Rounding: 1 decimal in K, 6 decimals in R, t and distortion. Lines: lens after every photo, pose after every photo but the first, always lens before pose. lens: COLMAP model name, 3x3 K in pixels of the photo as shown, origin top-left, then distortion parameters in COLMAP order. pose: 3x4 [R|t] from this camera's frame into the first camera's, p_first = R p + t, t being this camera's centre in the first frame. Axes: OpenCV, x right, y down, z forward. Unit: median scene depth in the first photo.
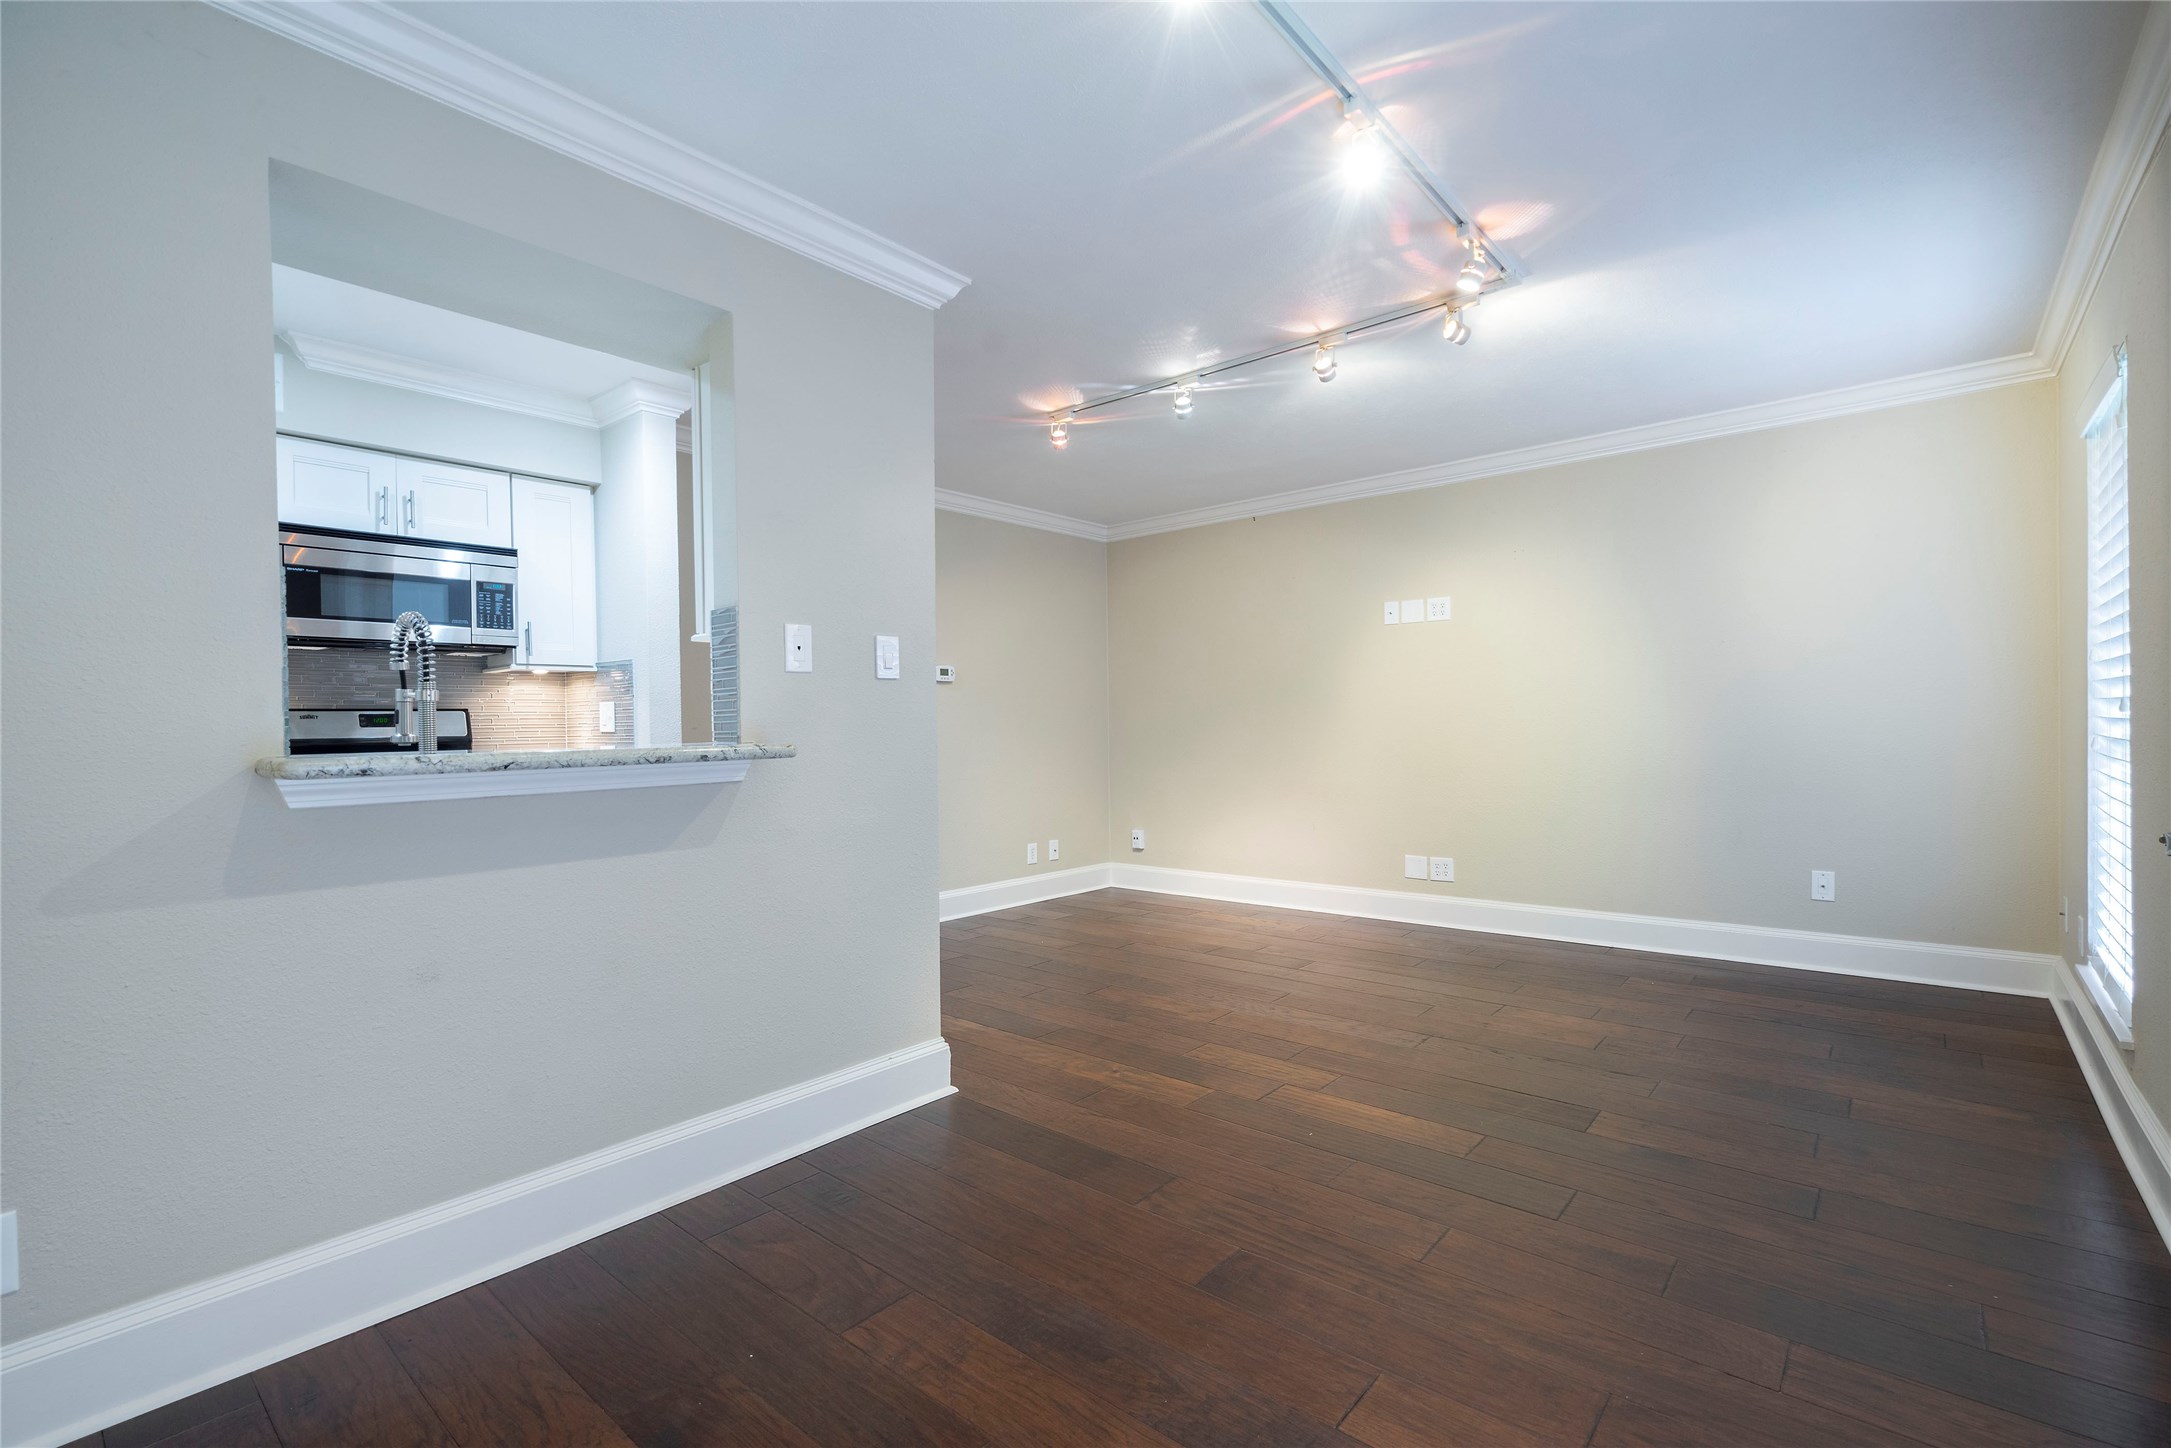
lens RADIAL K [[977.7, 0, 1094.6], [0, 977.7, 731.3], [0, 0, 1]] dist [-0.010552, 0.000359]
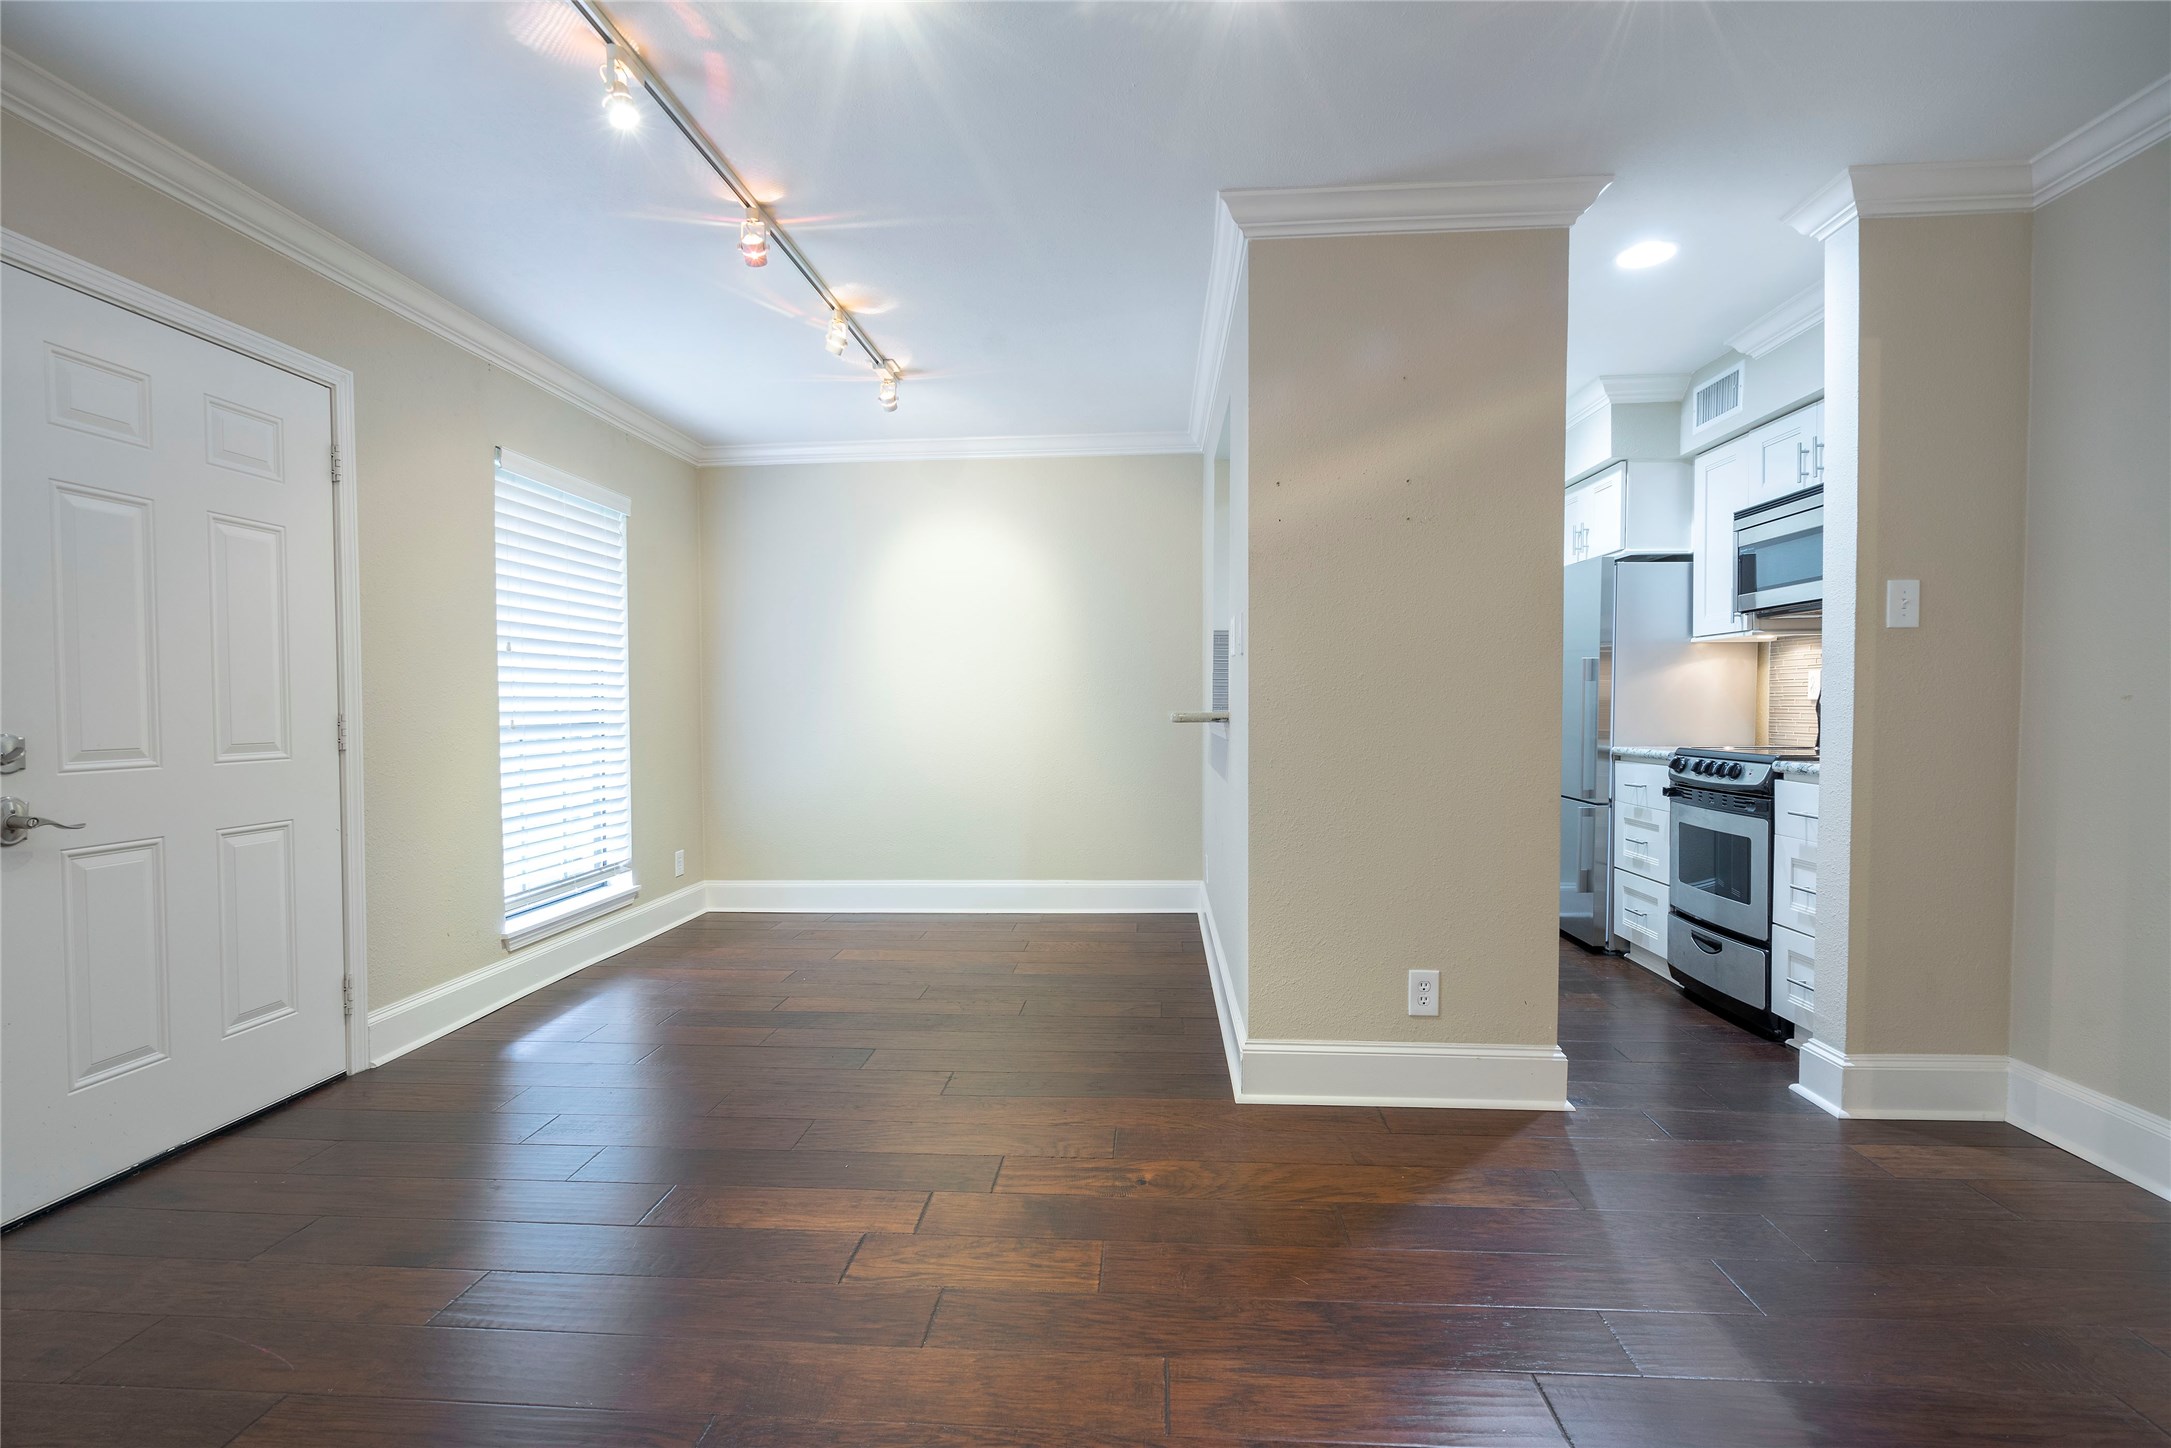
lens RADIAL K [[987.3, 0, 1086.3], [0, 987.3, 732.2], [0, 0, 1]] dist [-0.002147, -0.000173]
pose [[-0.810164, 0.035098, -0.585152, 0.418922], [0.010483, 0.998914, 0.045402, -0.017212], [0.586110, 0.030649, -0.809652, 1.380153]]
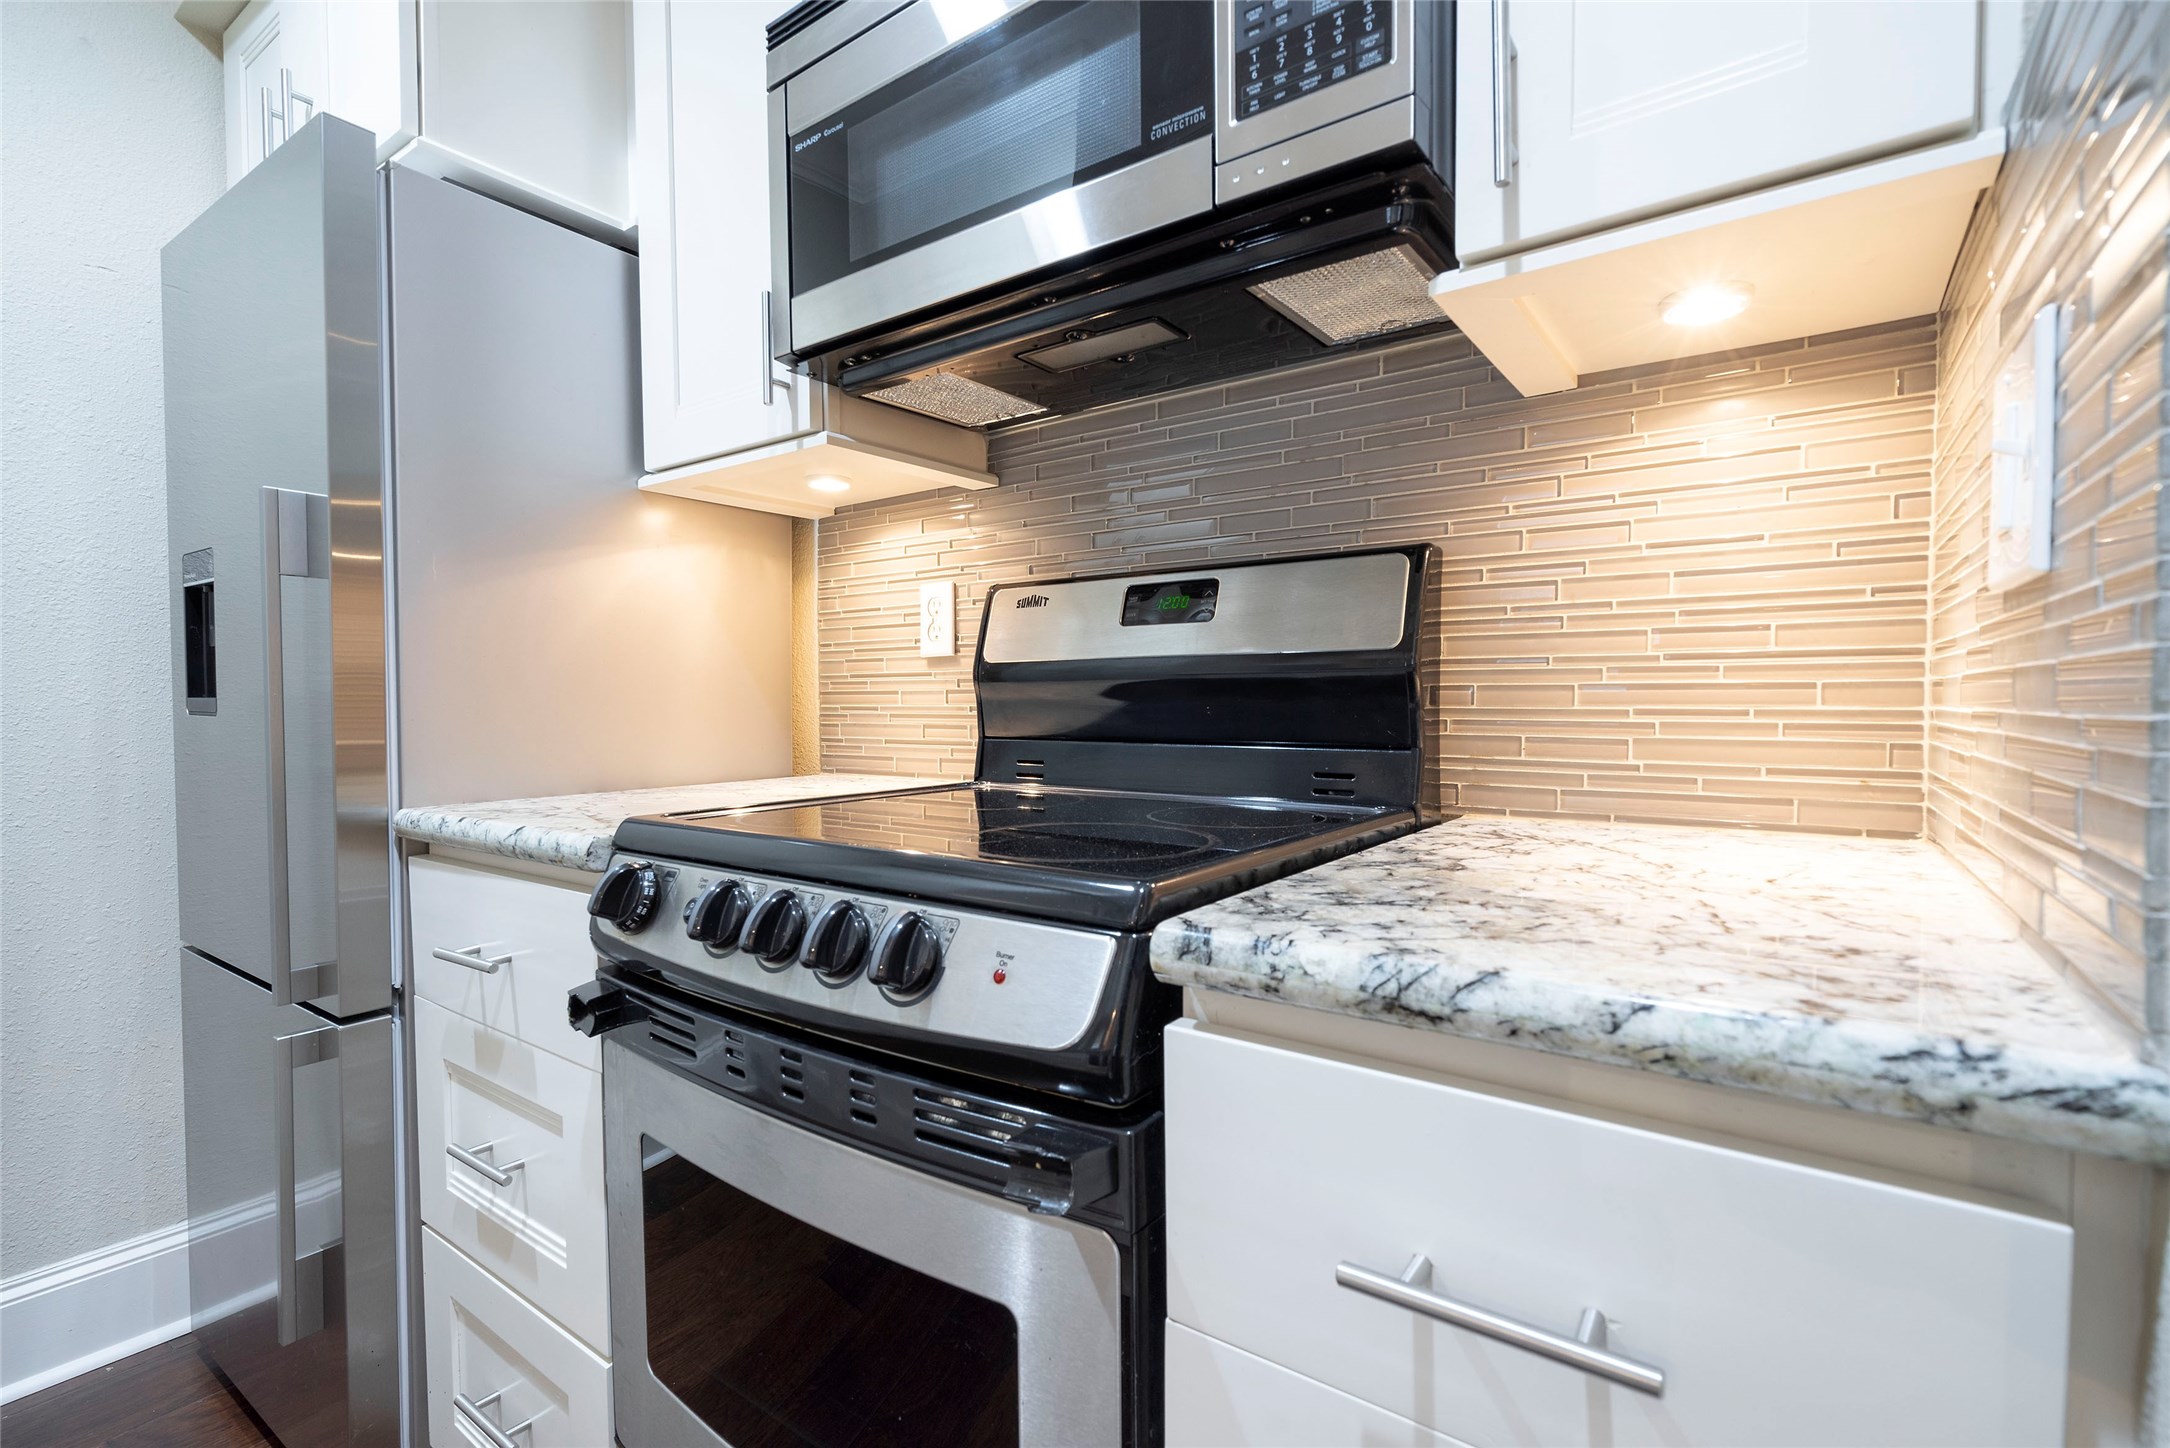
lens RADIAL K [[977.3, 0, 1094.1], [0, 977.3, 731.3], [0, 0, 1]] dist [-0.010552, 0.000359]
pose [[0.069622, 0.047963, -0.996420, -0.441824], [-0.006656, 0.998844, 0.047615, 0.016651], [0.997551, 0.003317, 0.069860, 1.005408]]
